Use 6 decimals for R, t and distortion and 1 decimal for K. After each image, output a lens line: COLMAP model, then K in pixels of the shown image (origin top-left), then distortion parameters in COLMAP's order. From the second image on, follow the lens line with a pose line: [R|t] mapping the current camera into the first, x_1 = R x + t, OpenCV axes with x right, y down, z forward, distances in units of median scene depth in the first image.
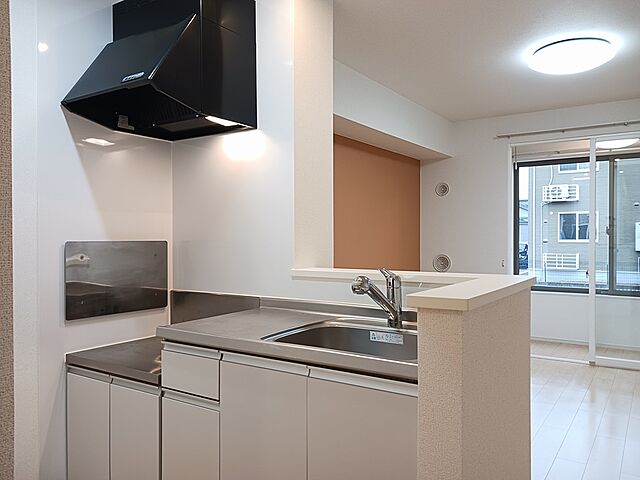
lens RADIAL K [[489.5, 0, 320.0], [0, 489.5, 240.0], [0, 0, 1]] dist [0.001894, -0.004757]
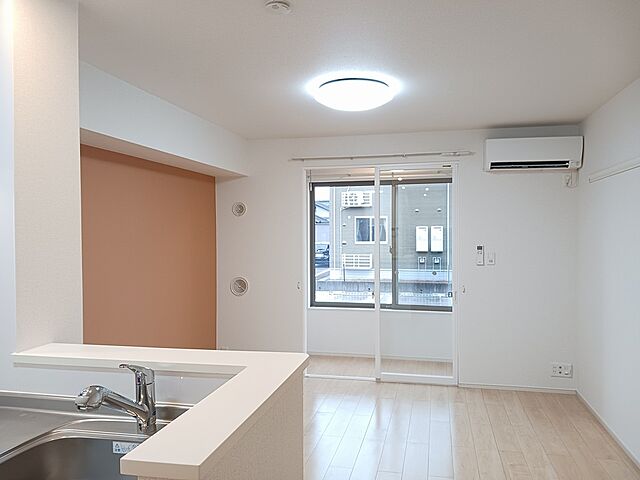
lens RADIAL K [[478.6, 0, 320.0], [0, 478.6, 240.0], [0, 0, 1]] dist [0.001574, 0.000439]
pose [[0.932094, -0.014786, 0.361915, 0.060125], [0.006309, 0.999678, 0.024594, -0.065810], [-0.362161, -0.020640, 0.931887, 0.075674]]
